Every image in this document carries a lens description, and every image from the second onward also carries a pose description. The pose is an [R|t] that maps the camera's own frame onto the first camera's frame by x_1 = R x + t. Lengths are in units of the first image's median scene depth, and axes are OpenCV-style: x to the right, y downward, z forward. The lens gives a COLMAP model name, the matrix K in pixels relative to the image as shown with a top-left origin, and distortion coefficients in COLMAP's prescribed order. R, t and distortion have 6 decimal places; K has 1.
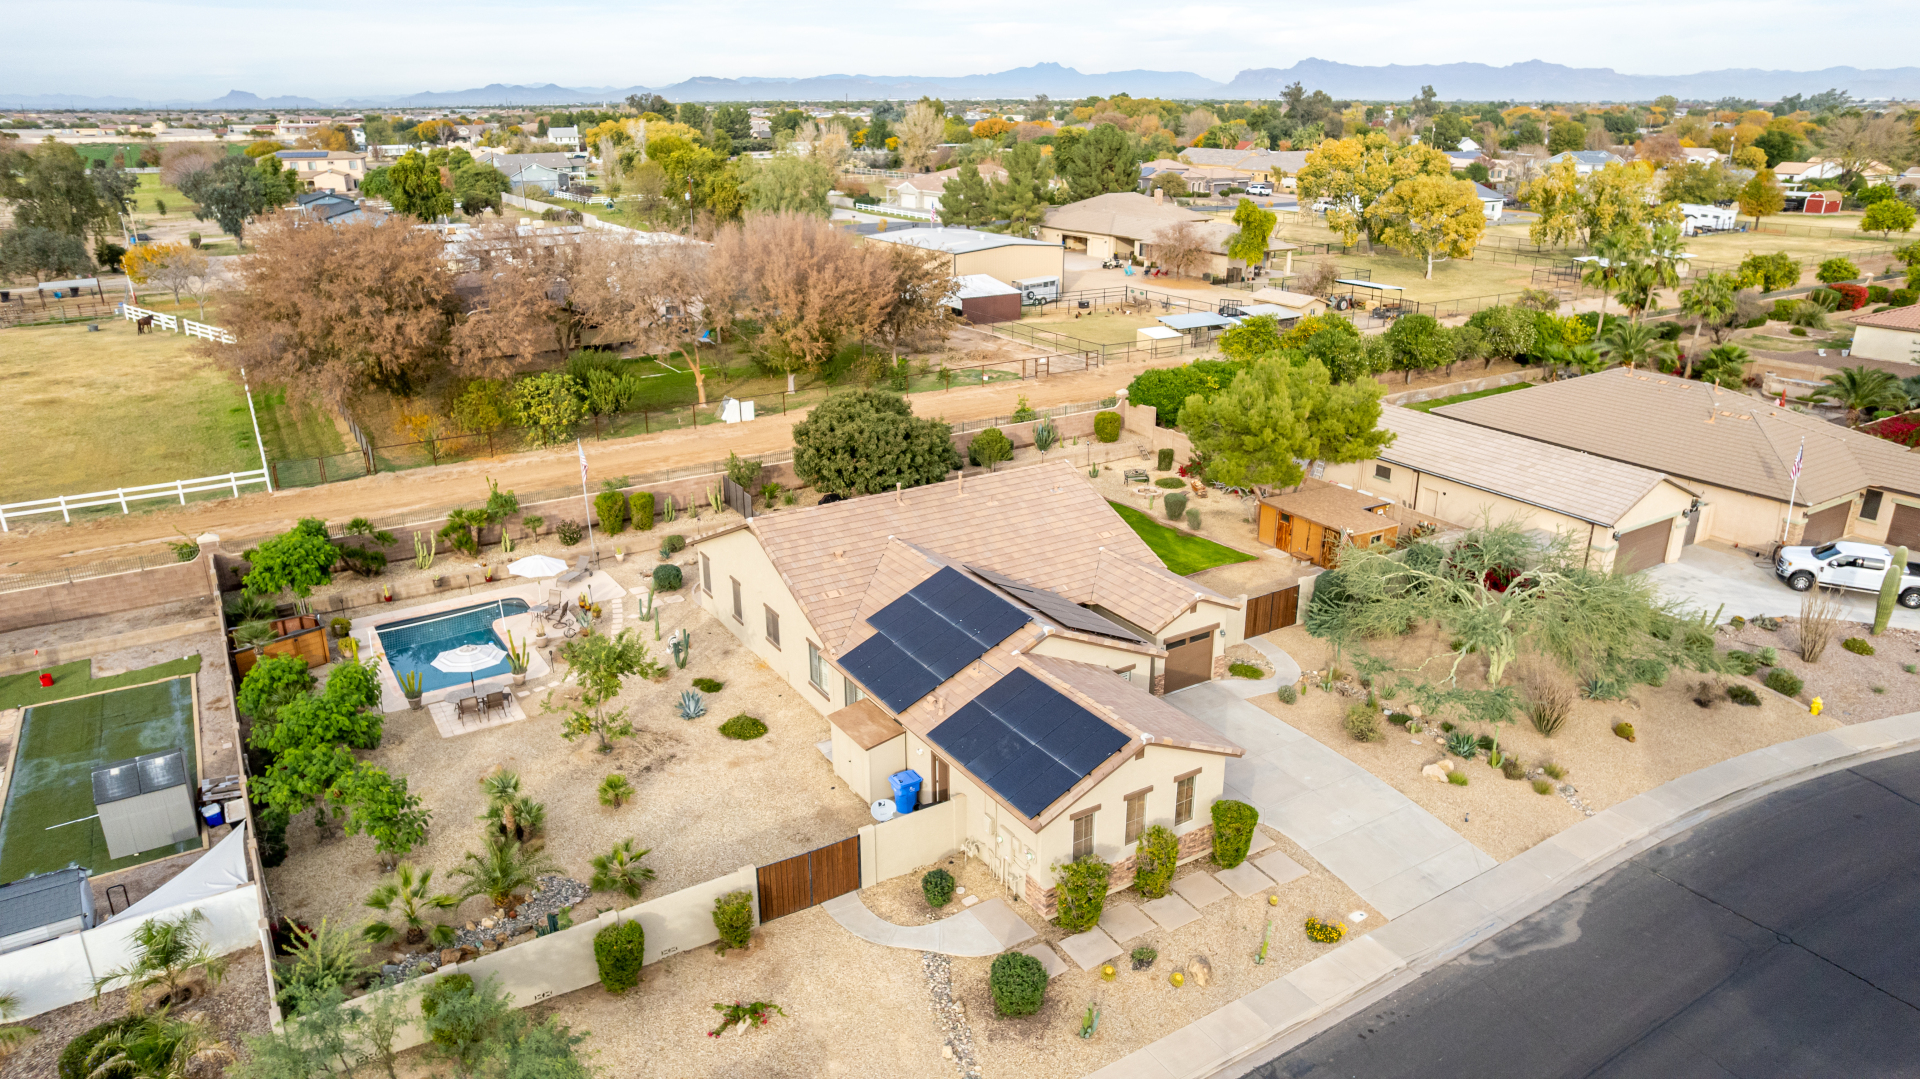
lens RADIAL K [[1226.8, 0, 959.9], [0, 1226.8, 545.5], [0, 0, 1]] dist [-0.075822, 0.066177]
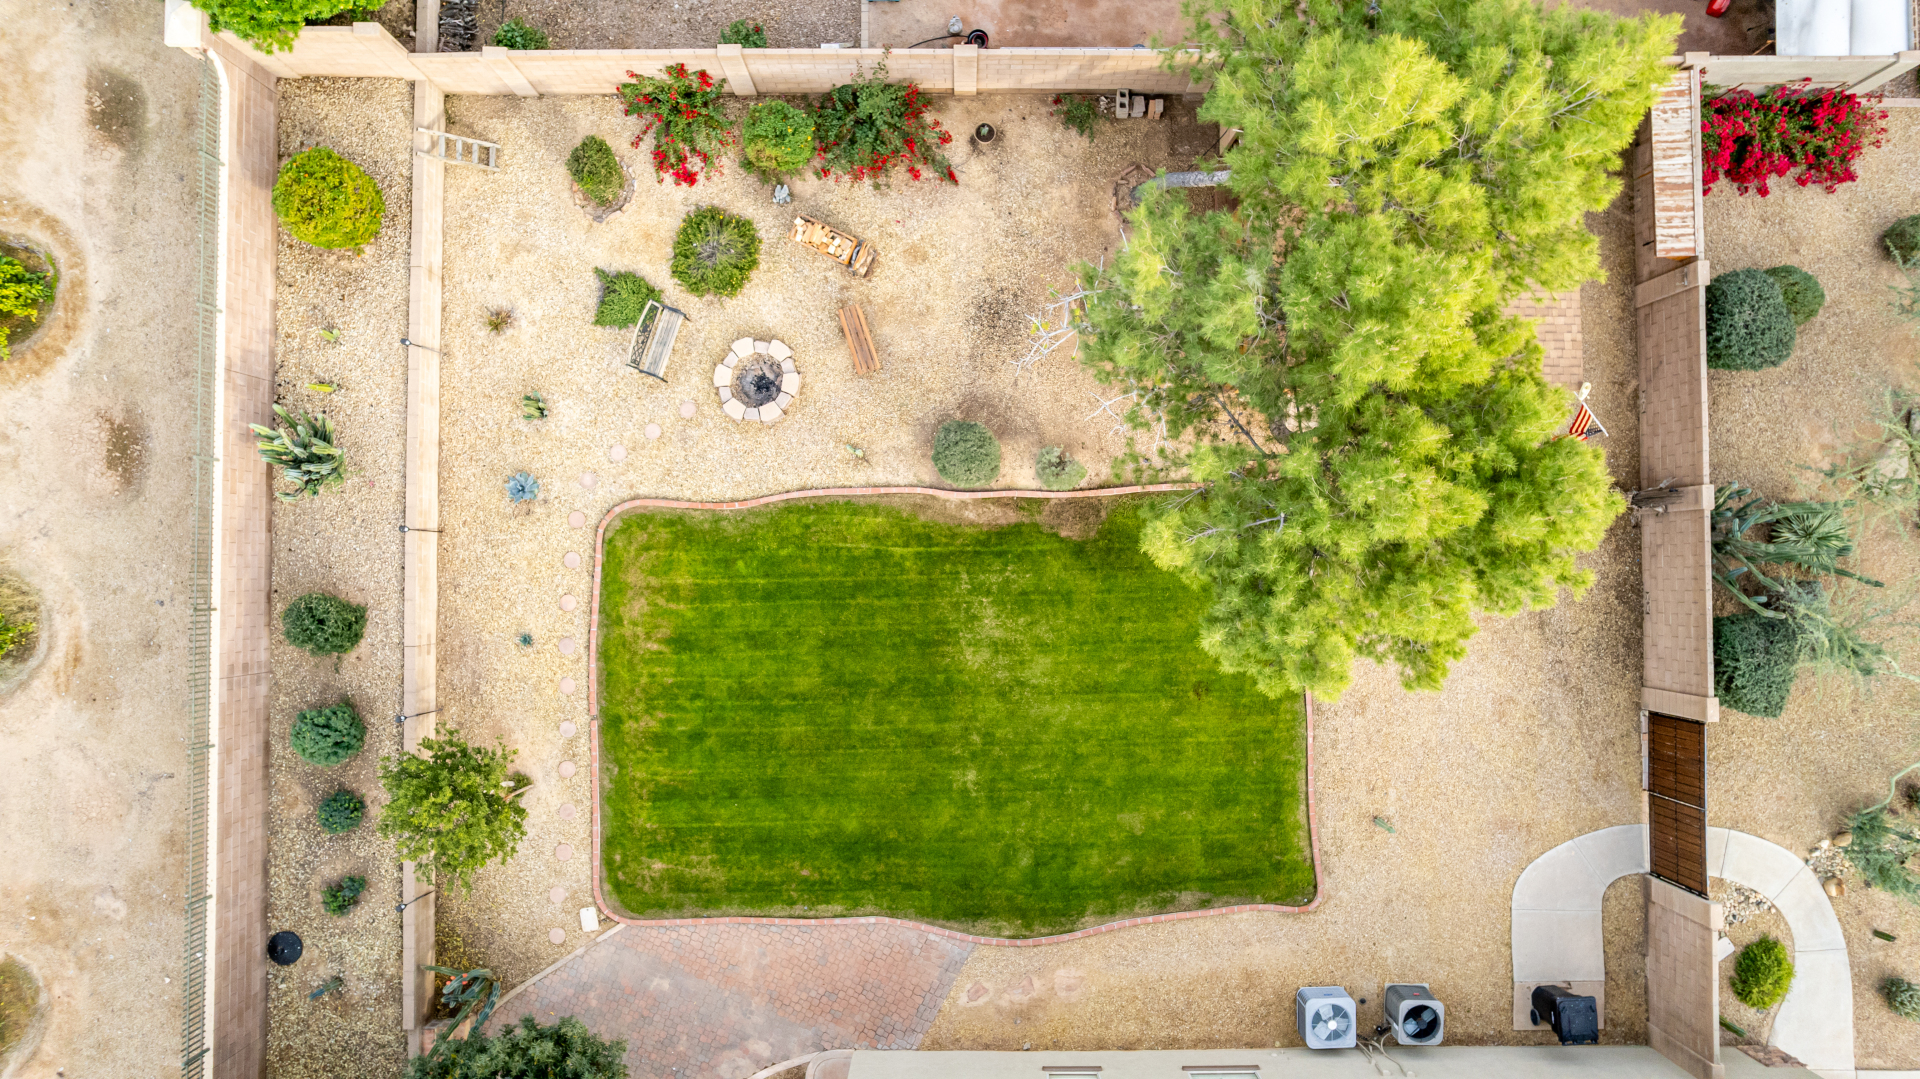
lens RADIAL K [[1226.8, 0, 965.4], [0, 1226.8, 539.3], [0, 0, 1]] dist [-0.075822, 0.066177]
pose [[0.533166, -0.845784, 0.019606, 0.222785], [0.291996, 0.205720, 0.934033, -0.529479], [-0.794023, -0.492269, 0.356648, 1.291146]]
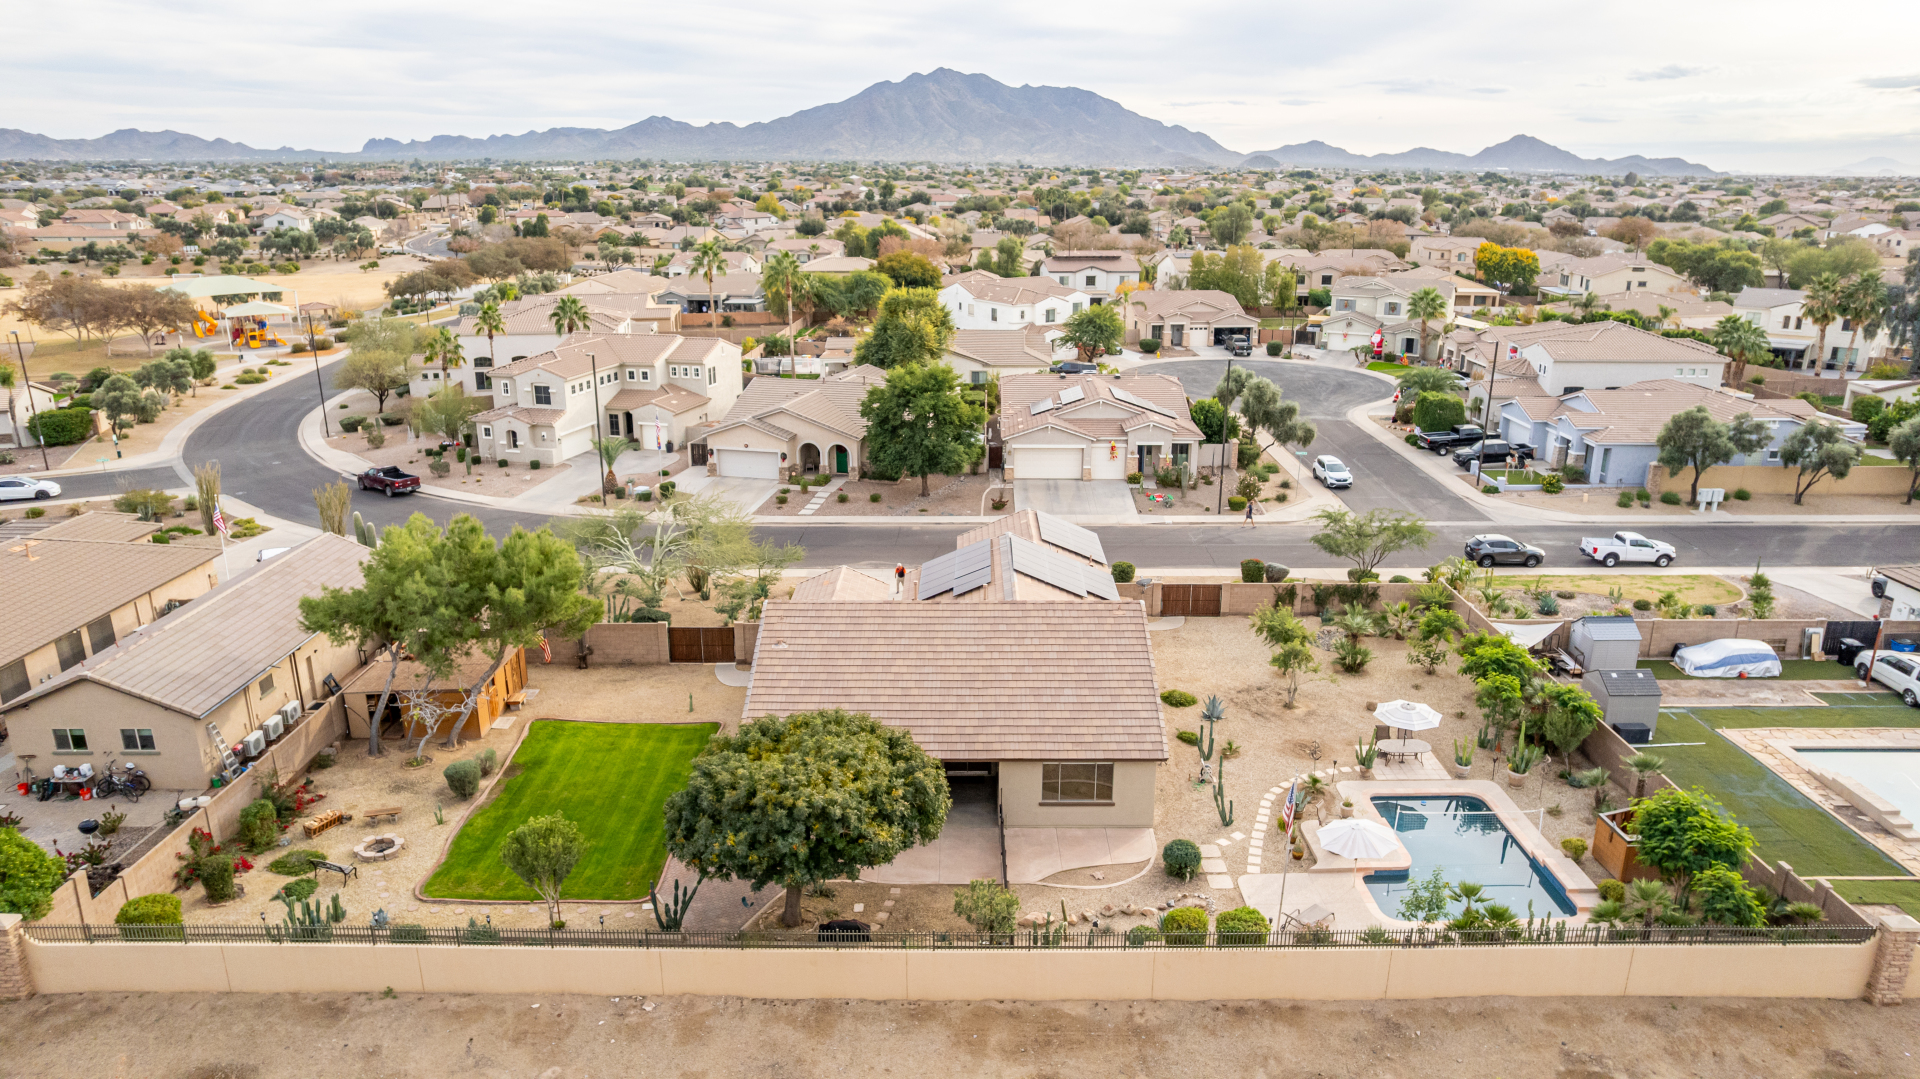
lens RADIAL K [[1226.8, 0, 960.9], [0, 1226.8, 537.4], [0, 0, 1]] dist [-0.075822, 0.066177]
pose [[-0.846665, -0.151261, 0.510175, -0.607398], [0.187576, 0.812370, 0.552151, -0.722772], [-0.497970, 0.563184, -0.659432, 1.856885]]
